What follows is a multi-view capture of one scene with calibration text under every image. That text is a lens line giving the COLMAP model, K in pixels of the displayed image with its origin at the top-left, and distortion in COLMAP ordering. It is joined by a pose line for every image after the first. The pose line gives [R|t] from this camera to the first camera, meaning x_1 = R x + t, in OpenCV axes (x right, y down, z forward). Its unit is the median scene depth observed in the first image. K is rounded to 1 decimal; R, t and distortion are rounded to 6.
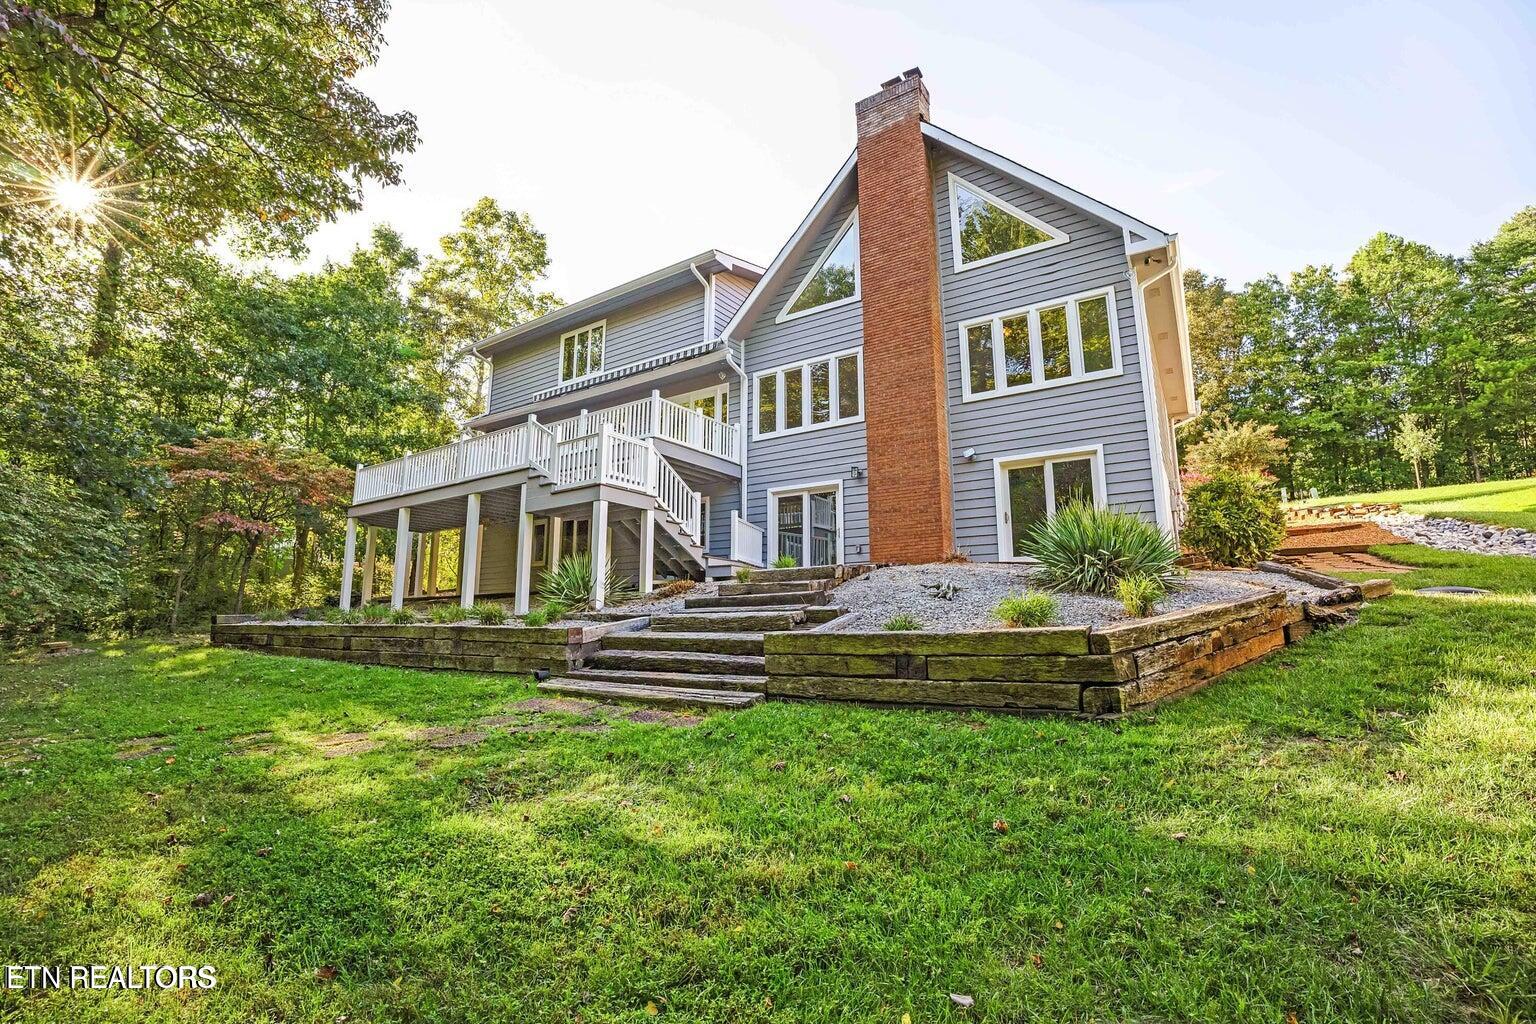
lens RADIAL K [[704.1, 0, 763.5], [0, 704.1, 505.4], [0, 0, 1]] dist [-0.068382, 0.023498]
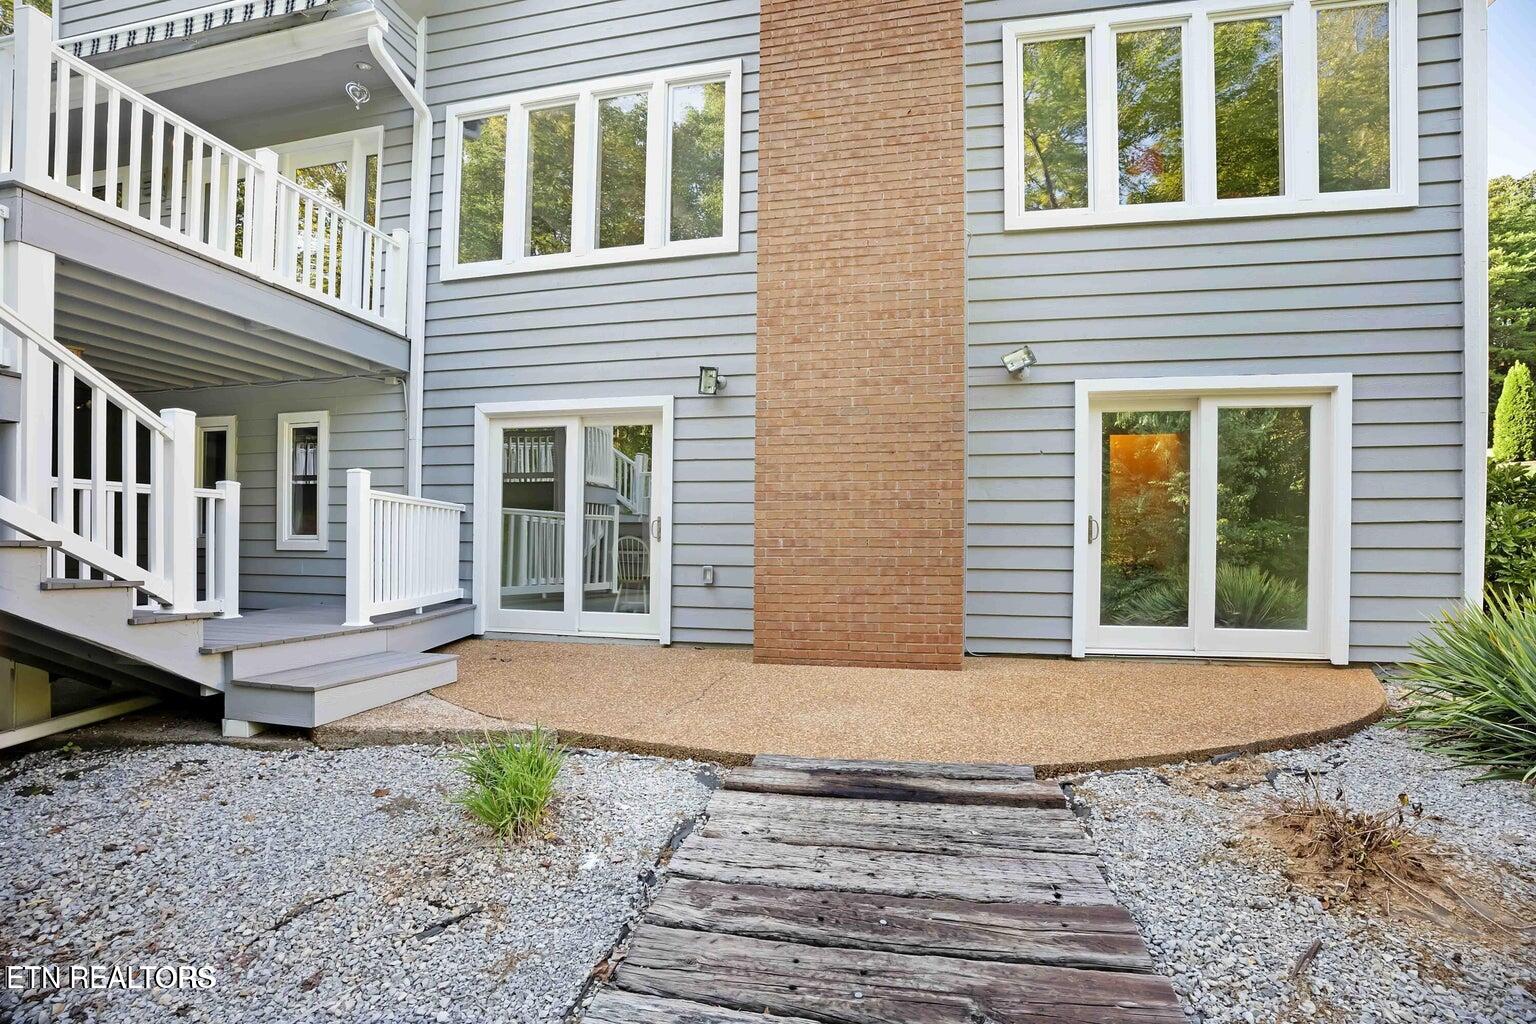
lens RADIAL K [[715.9, 0, 766.5], [0, 715.9, 544.4], [0, 0, 1]] dist [-0.043933, 0.000736]
pose [[0.930996, 0.012477, 0.364816, 0.013891], [-0.075142, 0.984562, 0.158088, -0.021903], [-0.357211, -0.174593, 0.917561, 0.578200]]
